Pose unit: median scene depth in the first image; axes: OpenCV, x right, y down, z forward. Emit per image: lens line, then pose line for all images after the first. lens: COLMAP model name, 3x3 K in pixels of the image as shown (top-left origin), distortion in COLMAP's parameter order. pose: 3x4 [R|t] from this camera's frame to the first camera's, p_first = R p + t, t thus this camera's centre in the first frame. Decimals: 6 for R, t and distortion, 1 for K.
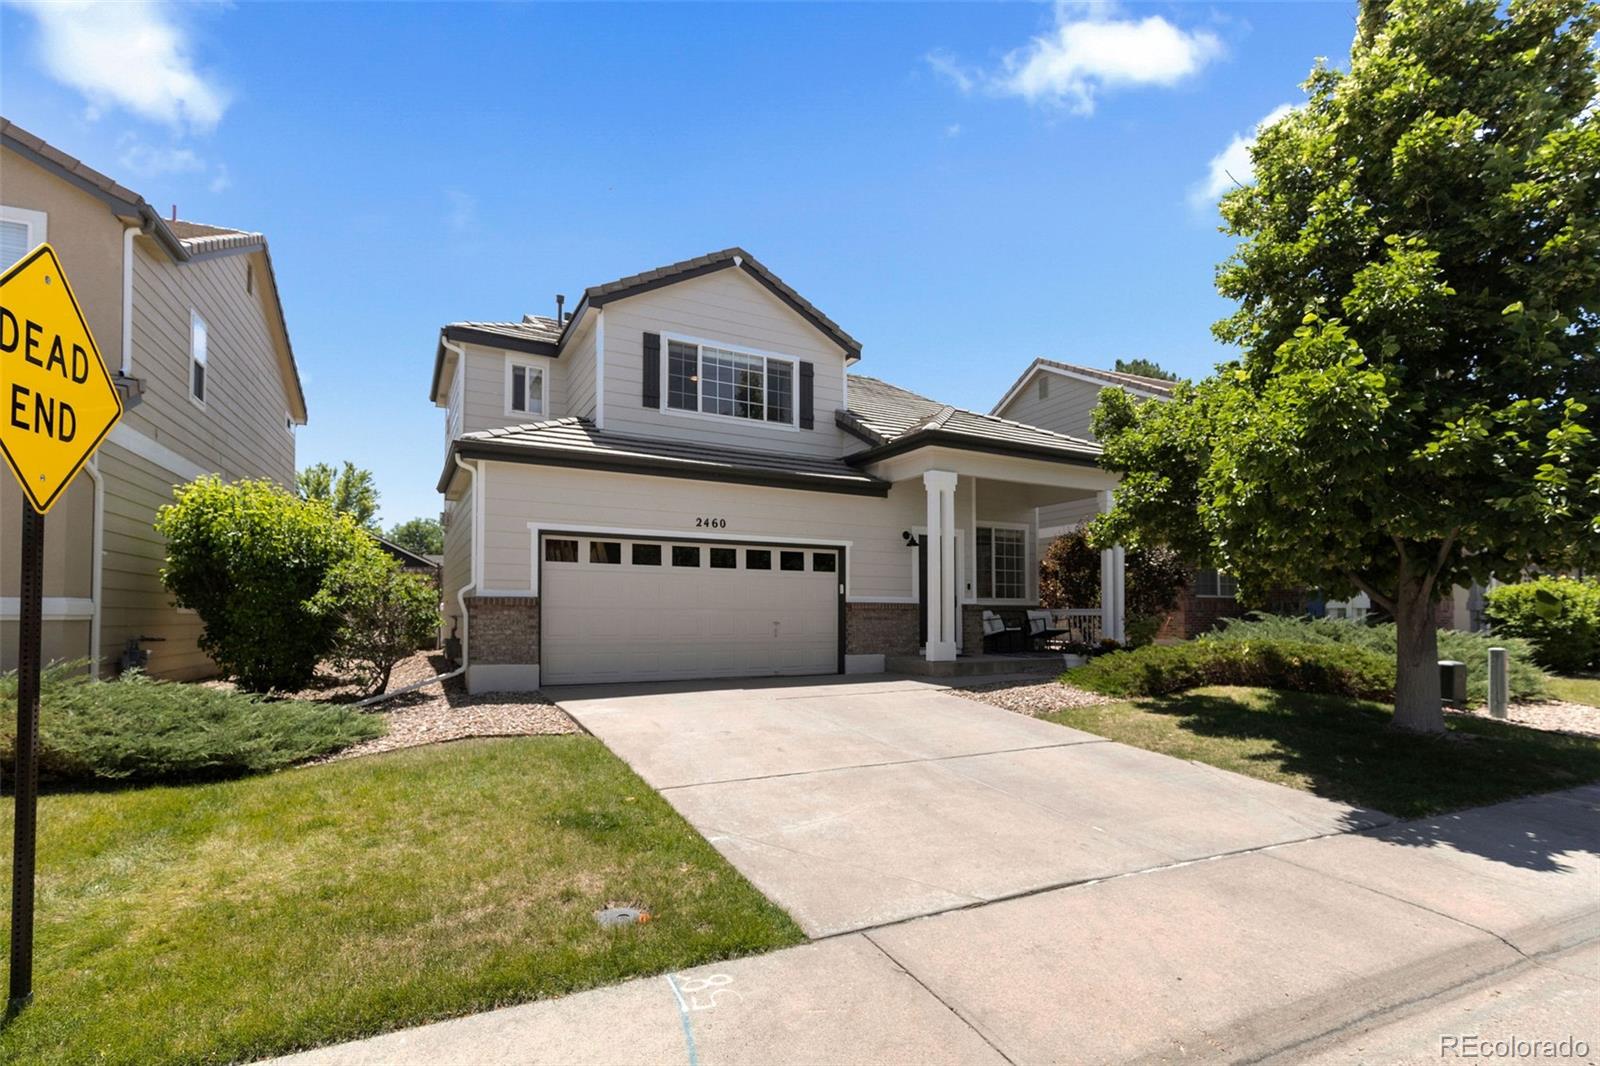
lens RADIAL K [[719.0, 0, 803.5], [0, 719.0, 521.3], [0, 0, 1]] dist [0.010914, -0.000195]
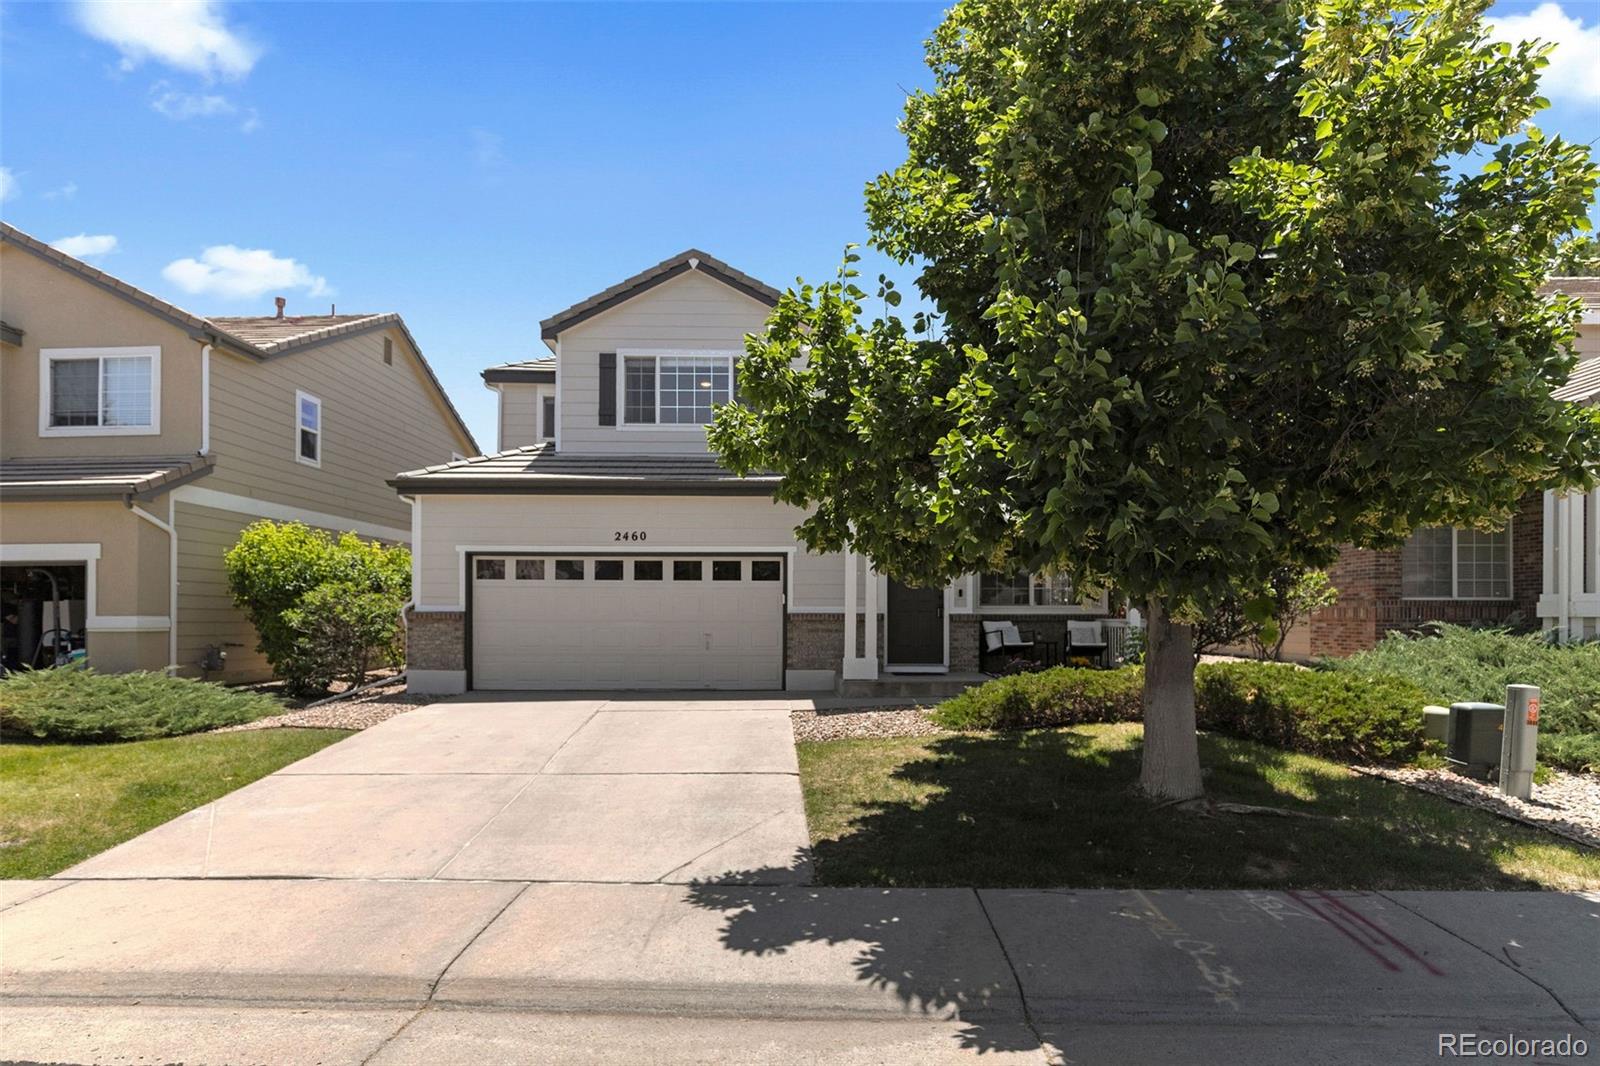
lens RADIAL K [[803.9, 0, 800.0], [0, 803.9, 533.0], [0, 0, 1]] dist [0.001462, 0.001002]
pose [[0.898560, -0.048528, -0.436159, 0.530665], [0.058252, 0.998262, 0.008941, 0.001246], [0.434967, -0.033441, 0.899825, 0.078596]]
